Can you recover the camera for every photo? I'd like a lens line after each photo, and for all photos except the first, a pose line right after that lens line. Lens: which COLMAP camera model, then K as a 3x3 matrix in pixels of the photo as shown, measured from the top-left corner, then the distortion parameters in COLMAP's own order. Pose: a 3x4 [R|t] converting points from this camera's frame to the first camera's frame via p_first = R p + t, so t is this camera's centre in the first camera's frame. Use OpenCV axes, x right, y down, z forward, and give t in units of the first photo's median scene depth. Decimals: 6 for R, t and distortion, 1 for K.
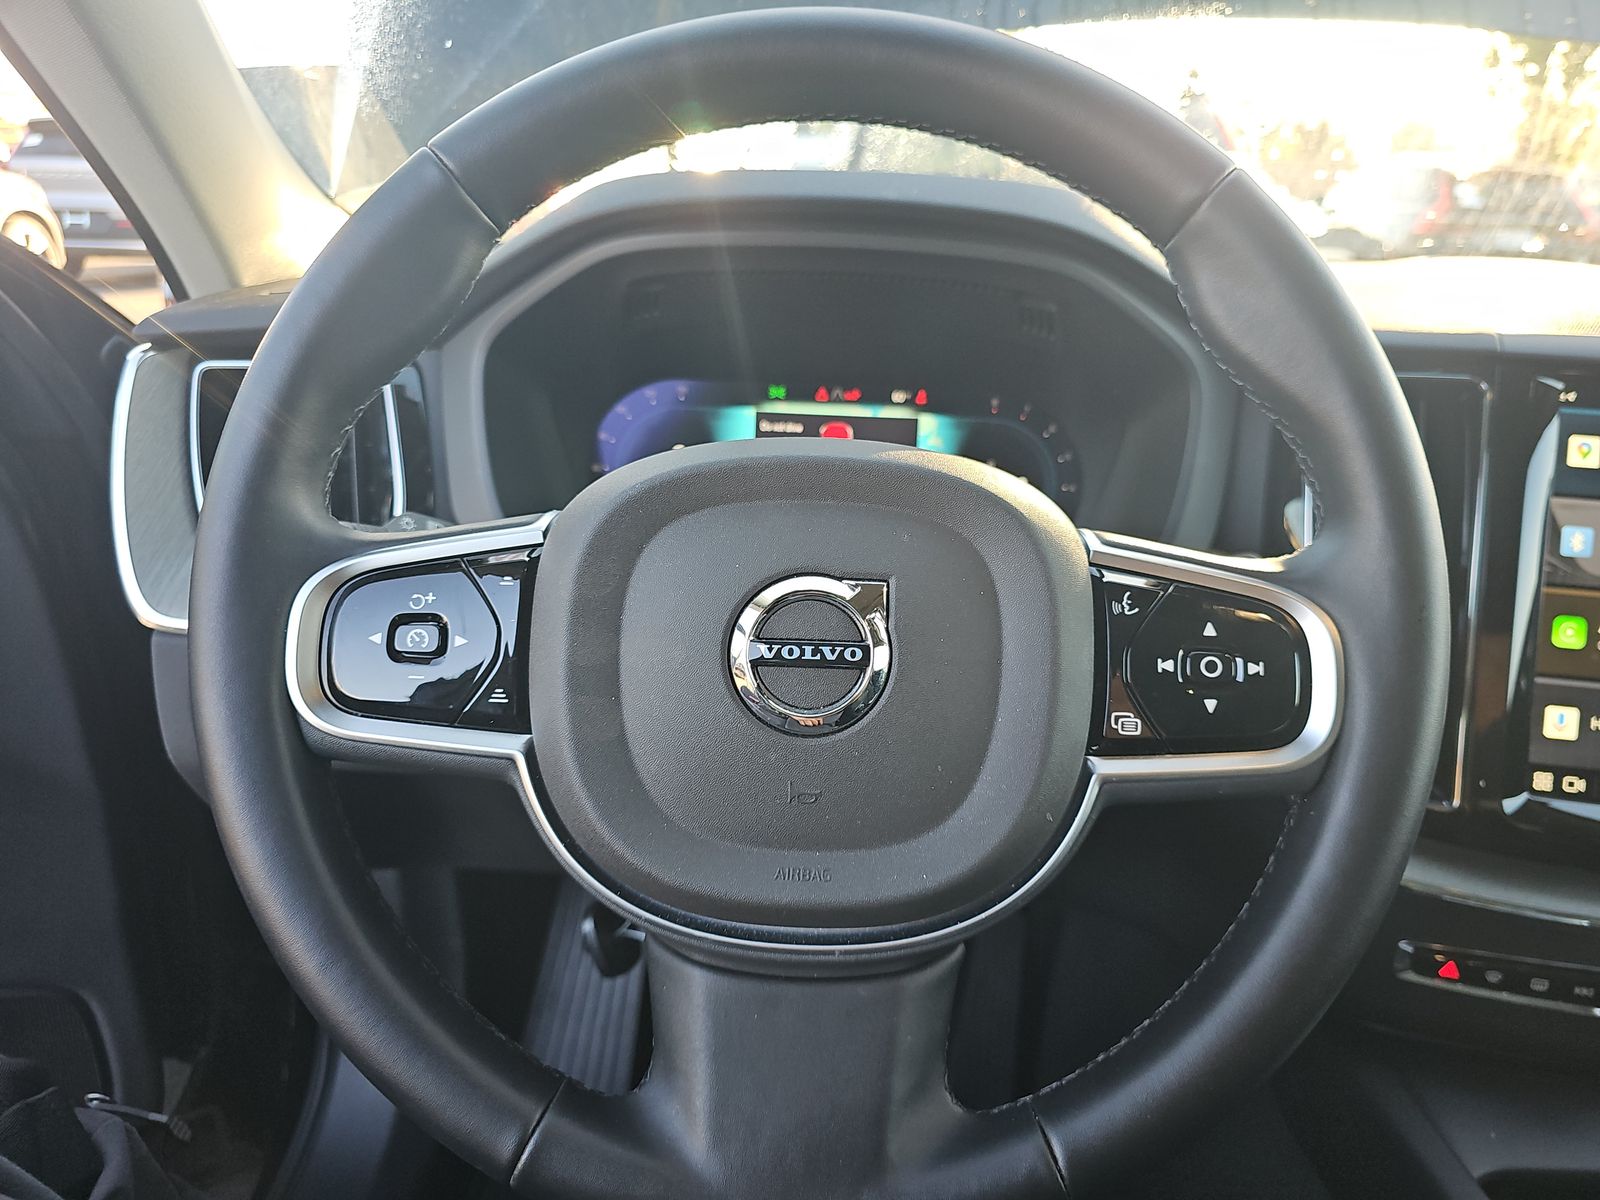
lens RADIAL K [[1077.0, 0, 800.0], [0, 1077.0, 600.0], [0, 0, 1]] dist [0.045860, -0.036050]
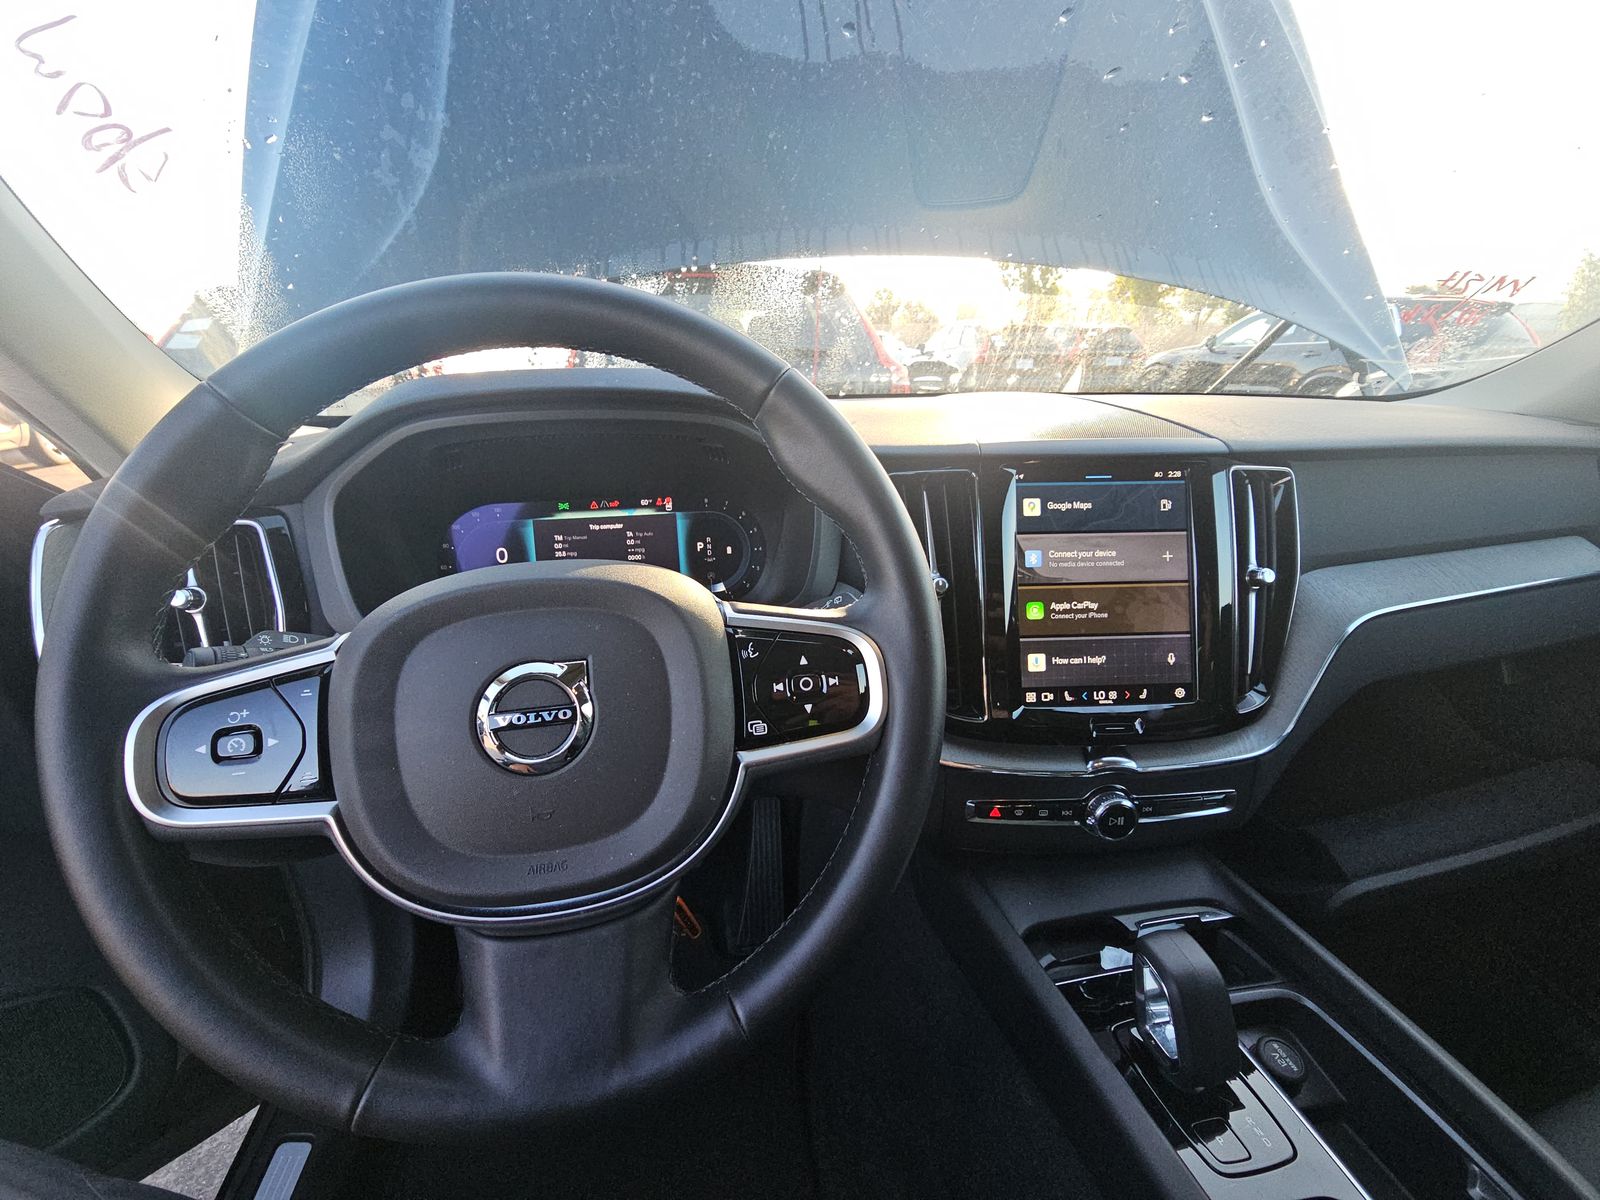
lens RADIAL K [[644.5, 0, 792.0], [0, 644.5, 585.5], [0, 0, 1]] dist [0.018863, -0.000172]
pose [[0.977956, -0.114538, 0.174595, 0.206821], [0.114011, 0.993393, 0.013081, -0.094535], [-0.174940, 0.007113, 0.984553, 0.071676]]
